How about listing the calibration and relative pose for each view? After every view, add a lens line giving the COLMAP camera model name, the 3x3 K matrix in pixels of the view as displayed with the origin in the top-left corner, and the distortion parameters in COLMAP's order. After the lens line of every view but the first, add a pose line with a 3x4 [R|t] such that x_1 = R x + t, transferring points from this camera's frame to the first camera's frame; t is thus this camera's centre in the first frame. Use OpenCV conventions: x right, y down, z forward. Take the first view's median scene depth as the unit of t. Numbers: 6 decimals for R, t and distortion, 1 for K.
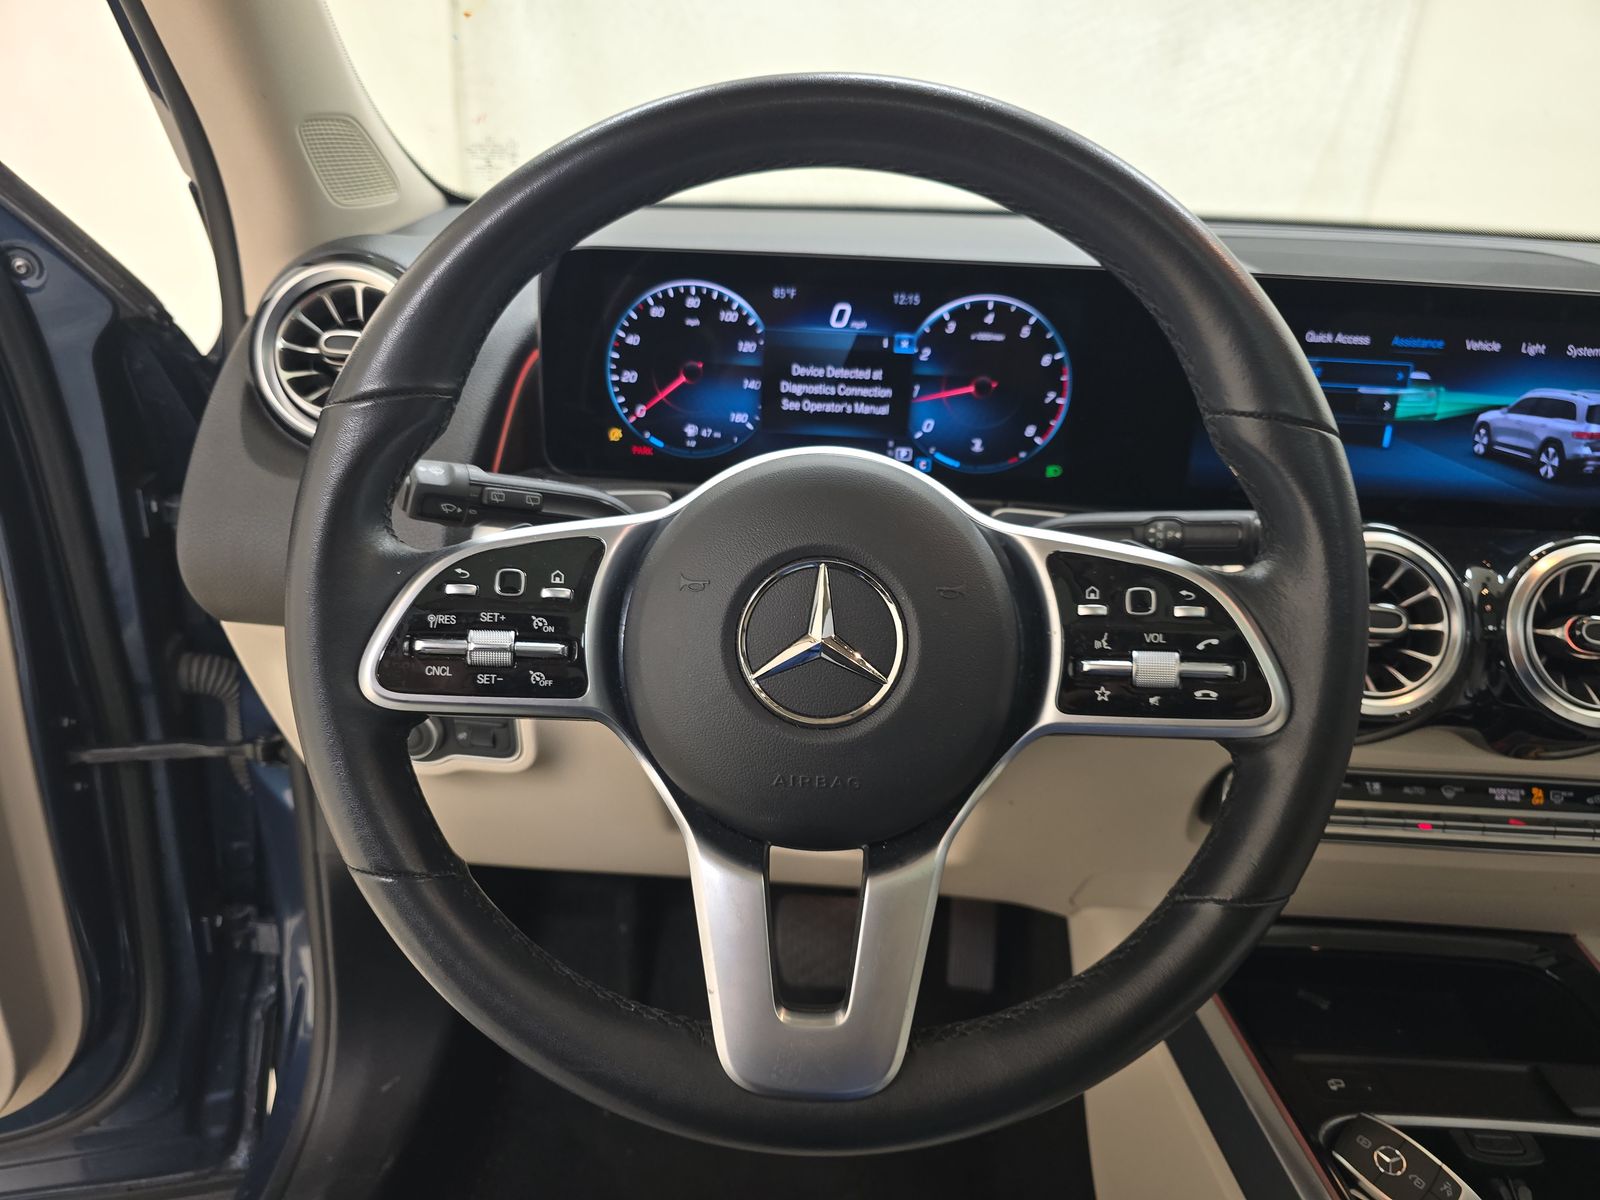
lens RADIAL K [[1067.9, 0, 796.4], [0, 1067.9, 605.2], [0, 0, 1]] dist [0.023439, -0.019790]
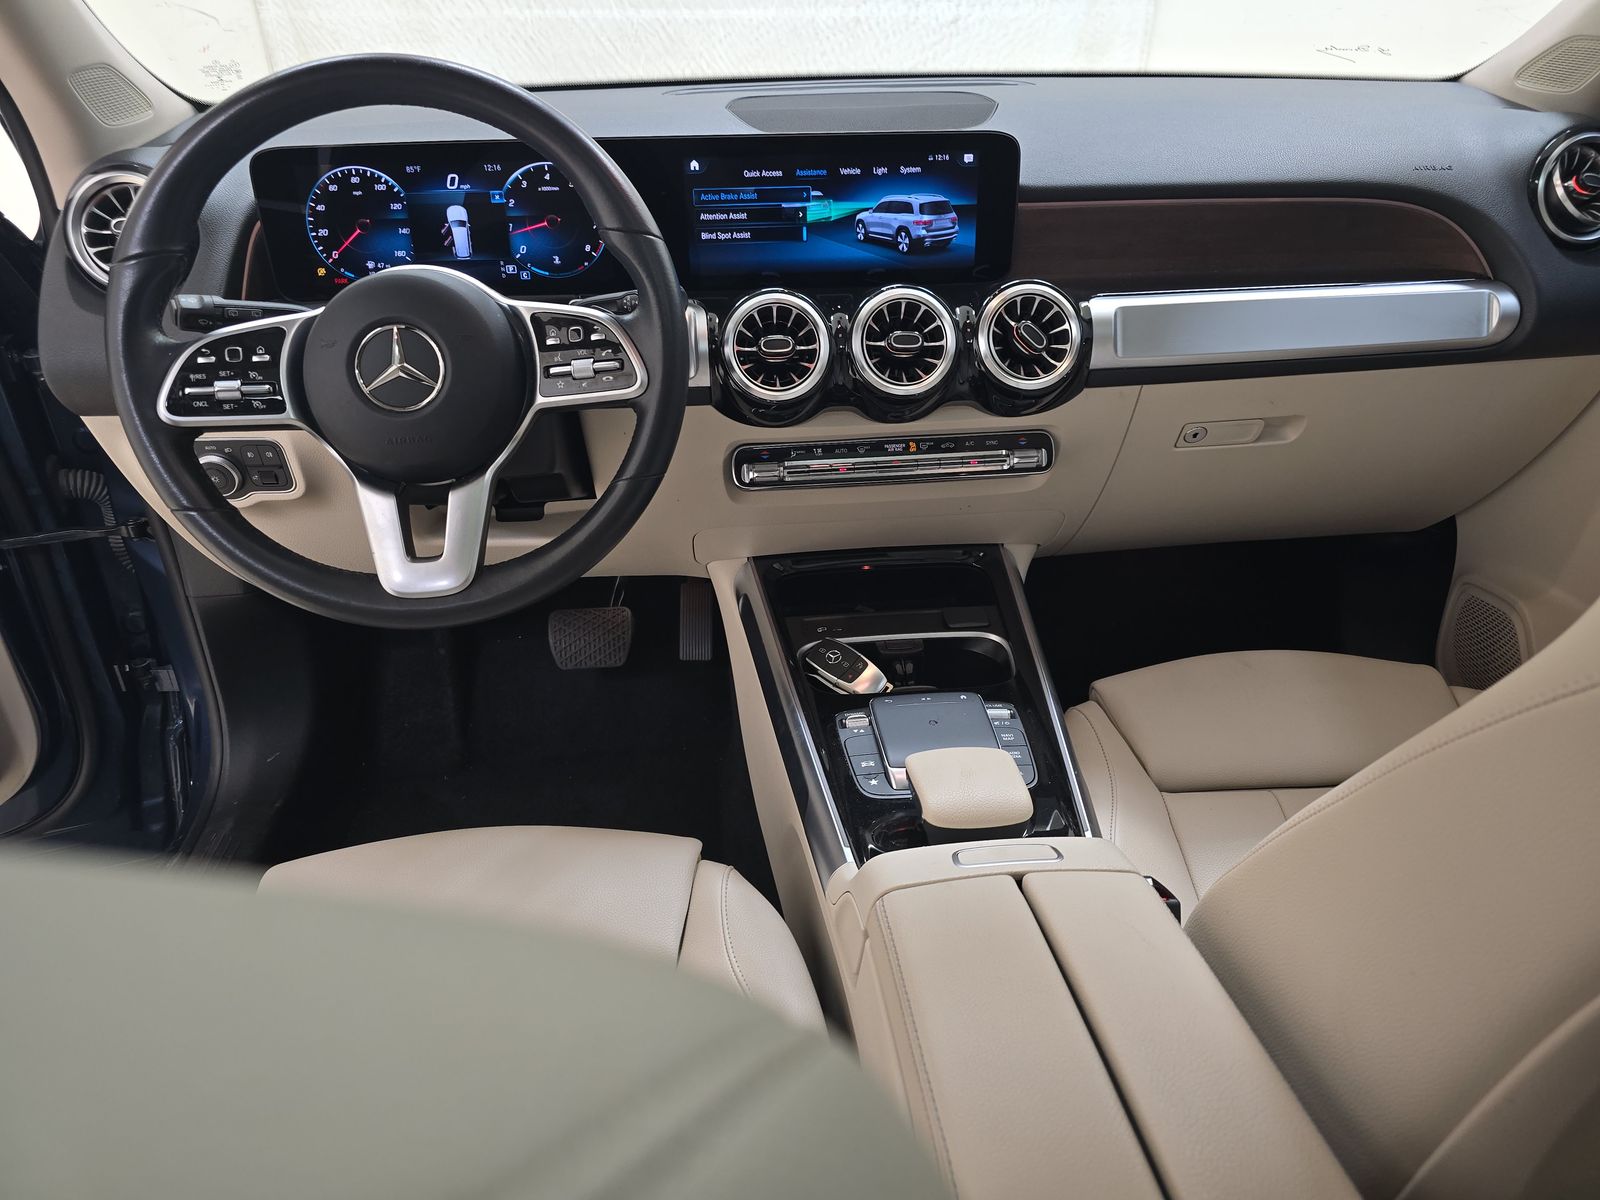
lens RADIAL K [[1067.9, 0, 802.7], [0, 1067.9, 607.4], [0, 0, 1]] dist [0.023439, -0.019790]
pose [[0.991028, -0.109827, 0.076164, 0.363129], [0.097389, 0.983686, 0.151254, 0.156706], [-0.091534, -0.142480, 0.985556, -0.690867]]
